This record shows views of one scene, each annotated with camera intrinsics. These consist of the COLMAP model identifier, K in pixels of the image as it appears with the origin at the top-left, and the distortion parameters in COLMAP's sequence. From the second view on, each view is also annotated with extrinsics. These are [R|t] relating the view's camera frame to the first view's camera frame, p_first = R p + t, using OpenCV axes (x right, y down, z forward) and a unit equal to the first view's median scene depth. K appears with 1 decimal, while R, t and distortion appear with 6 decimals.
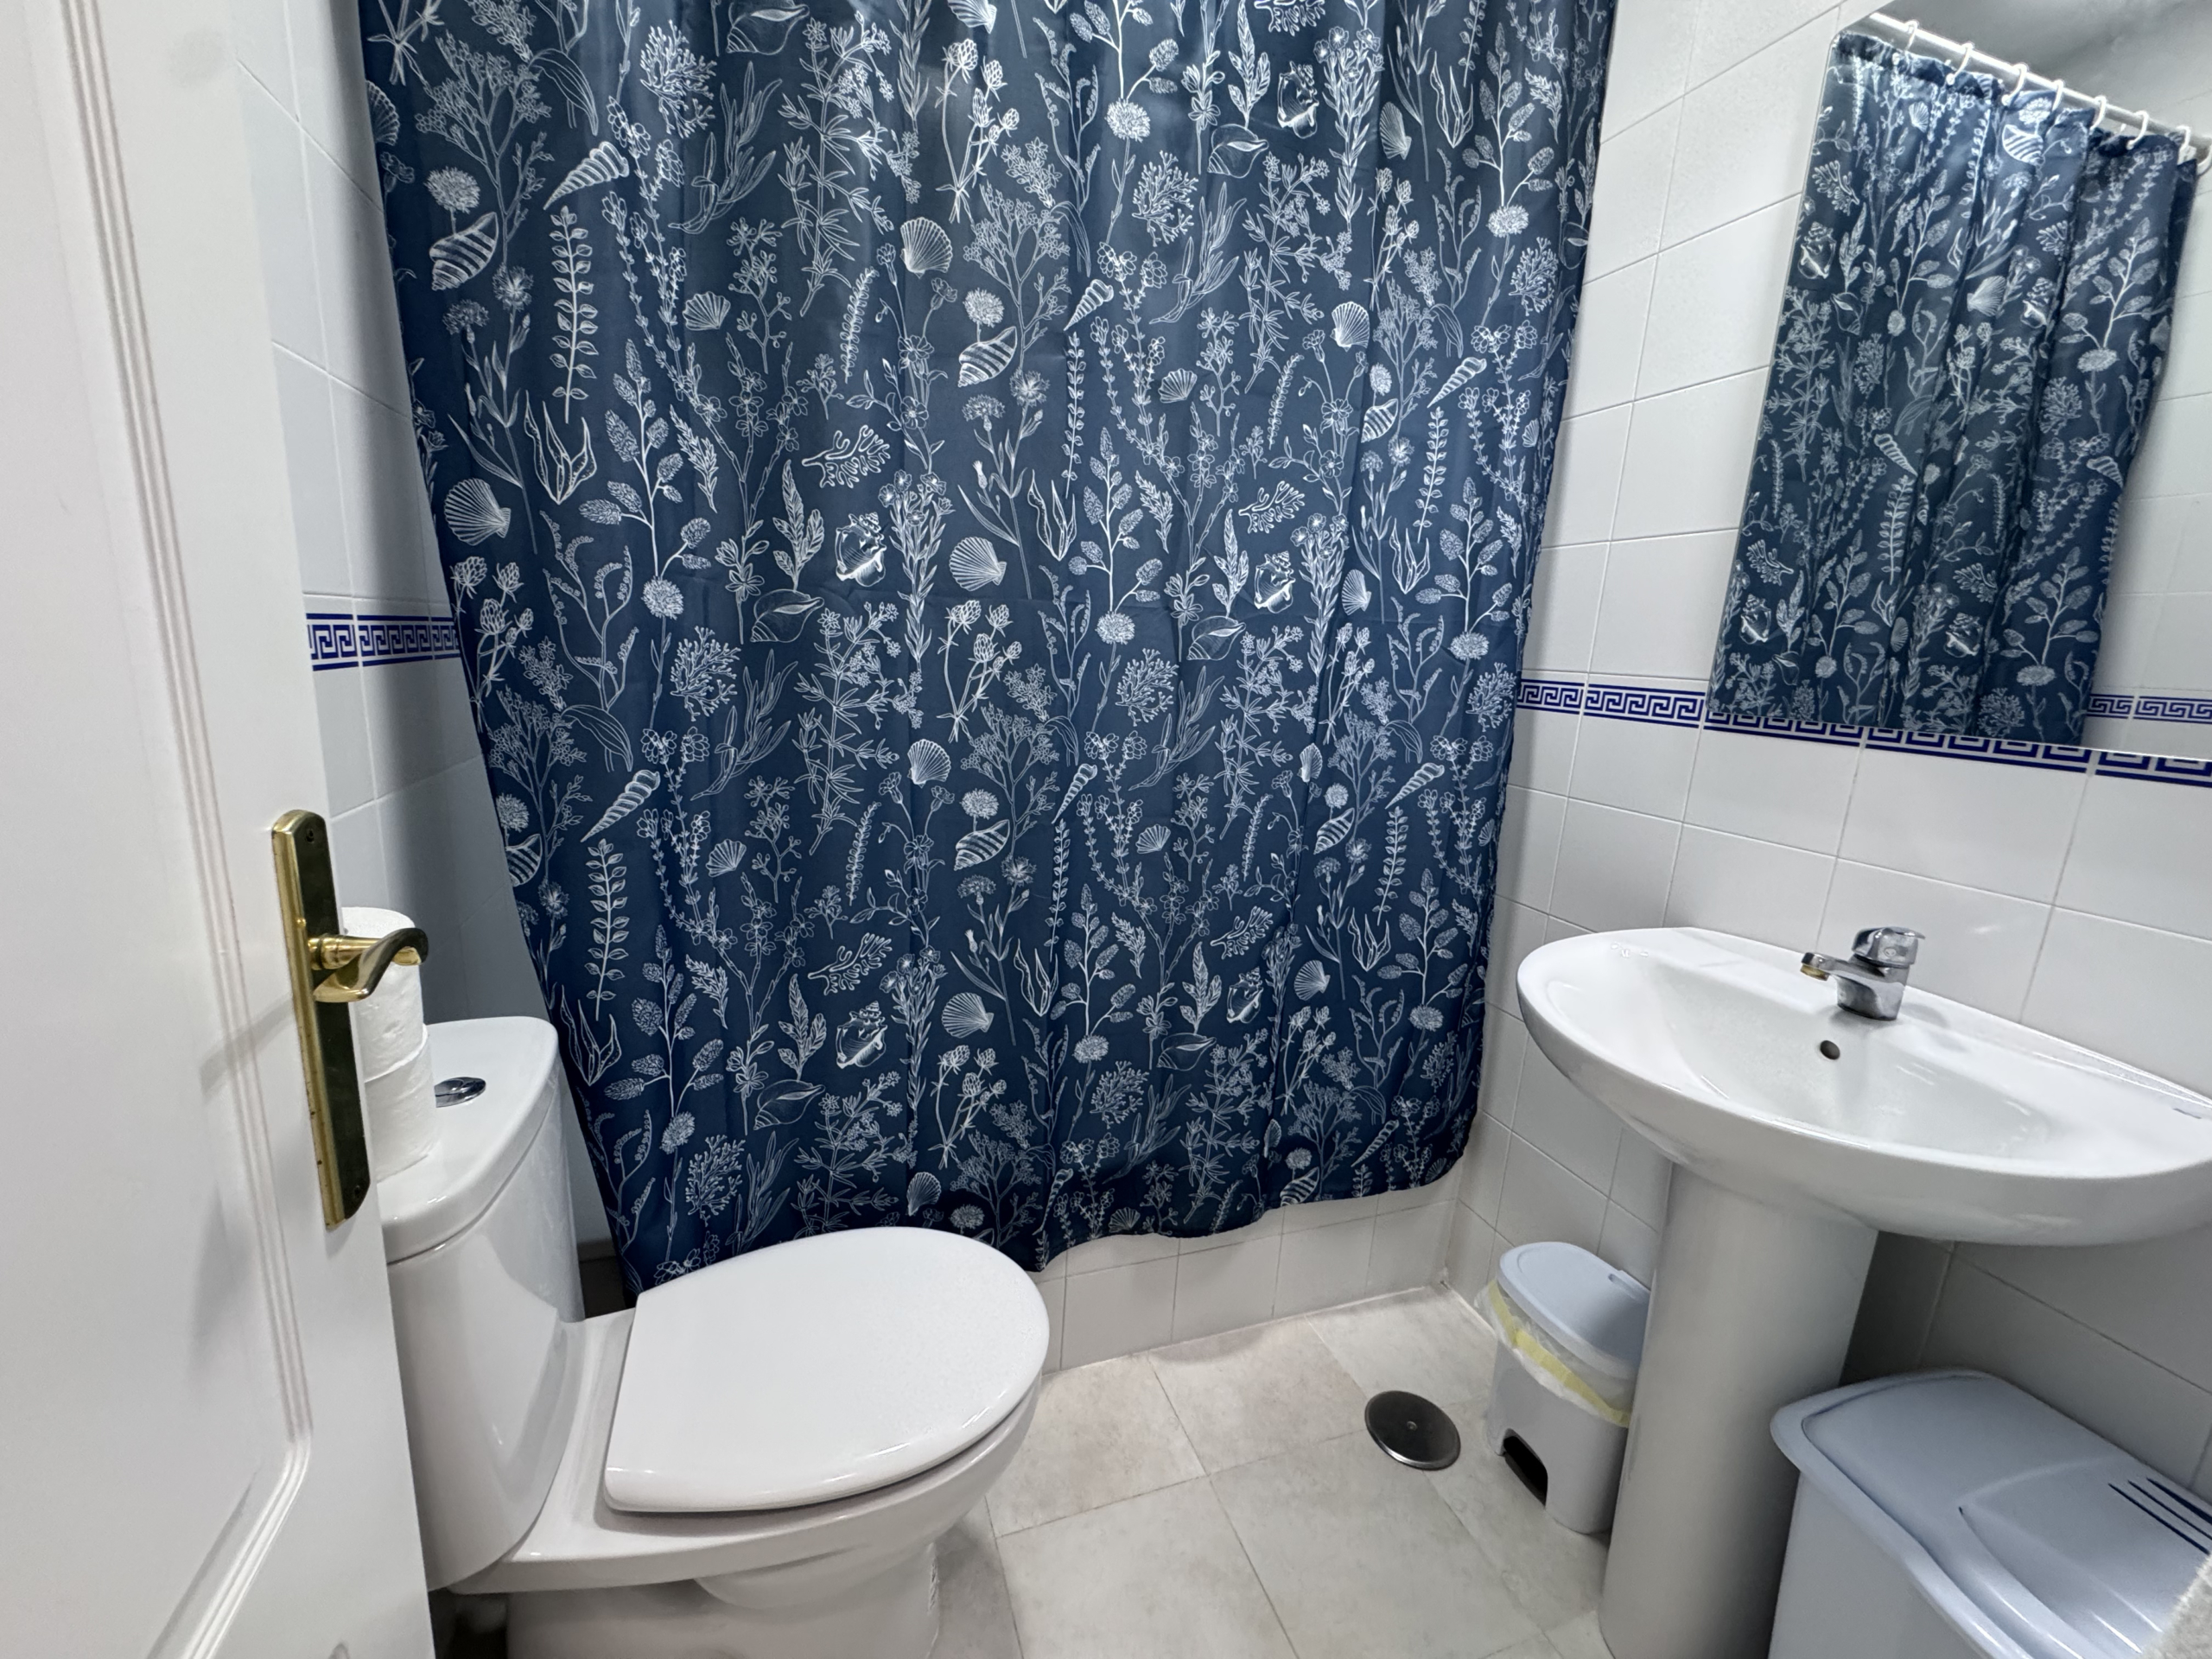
lens RADIAL K [[888.1, 0, 1101.1], [0, 888.1, 837.0], [0, 0, 1]] dist [-0.009862, -0.000082]
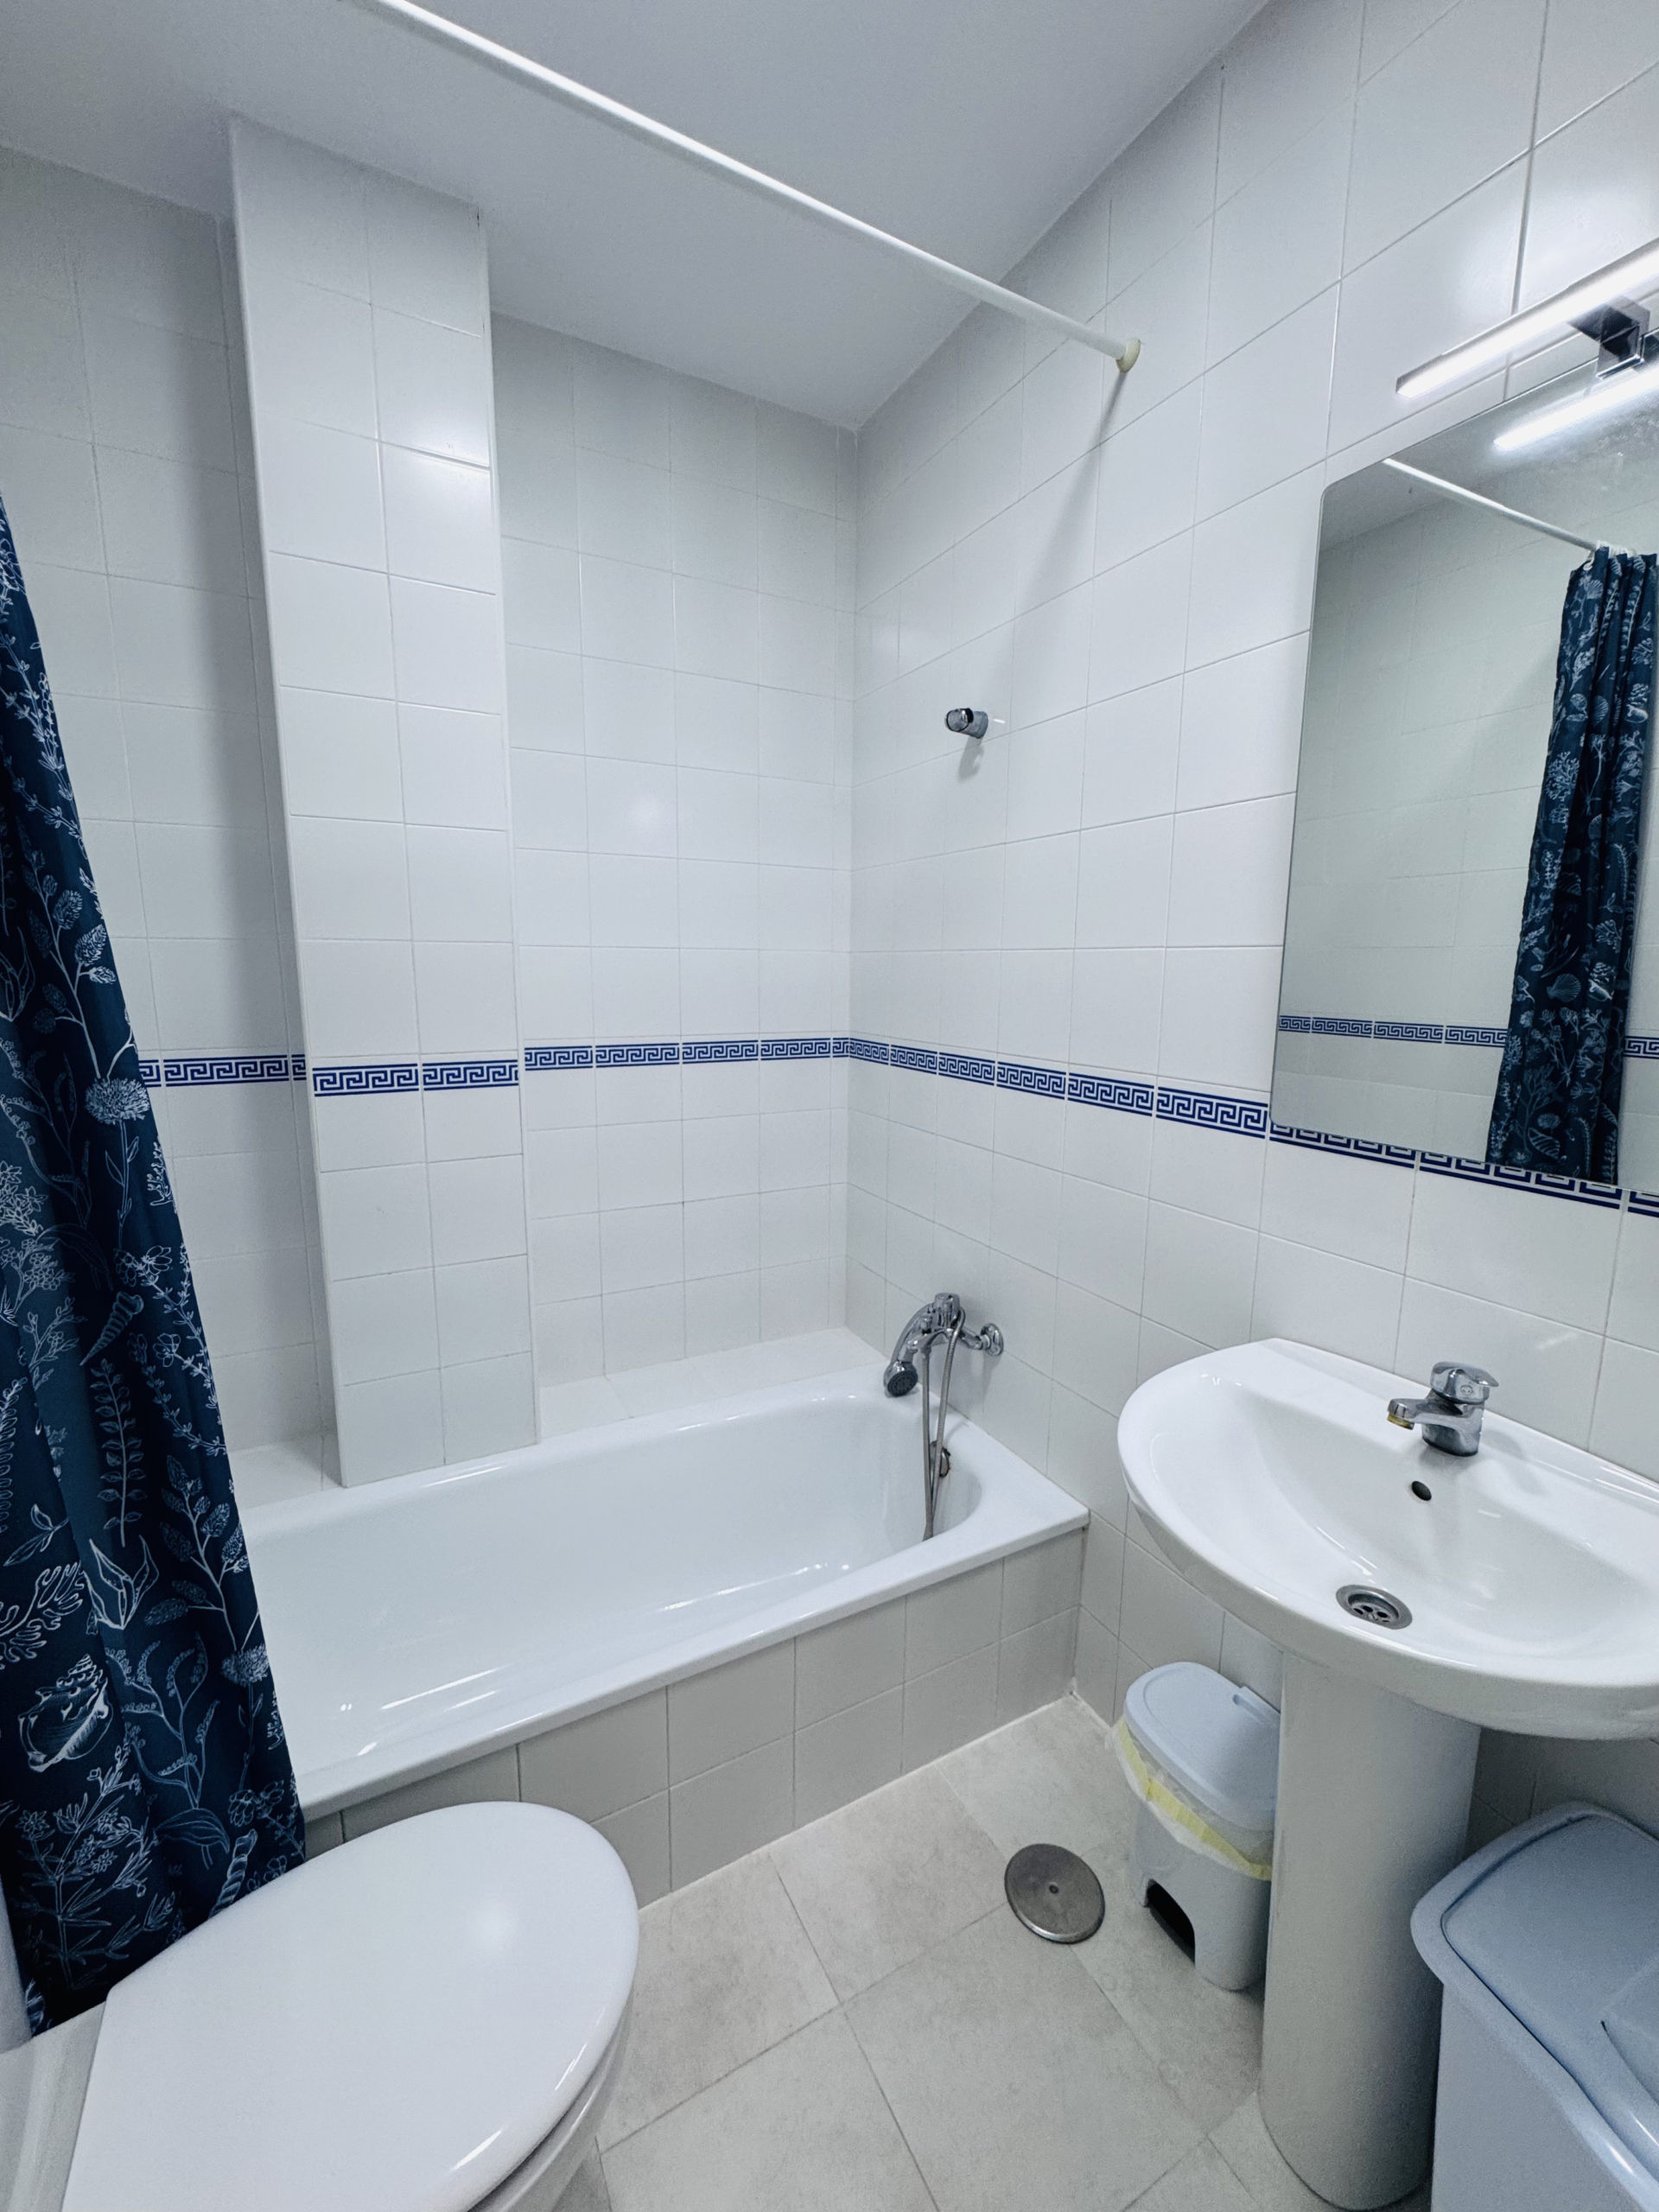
lens RADIAL K [[888.1, 0, 838.7], [0, 888.1, 1093.3], [0, 0, 1]] dist [-0.009862, -0.000082]
pose [[0.985559, -0.067465, 0.155312, 0.046930], [0.075190, 0.996180, -0.044411, -0.175450], [-0.151723, 0.055447, 0.986867, 0.079334]]
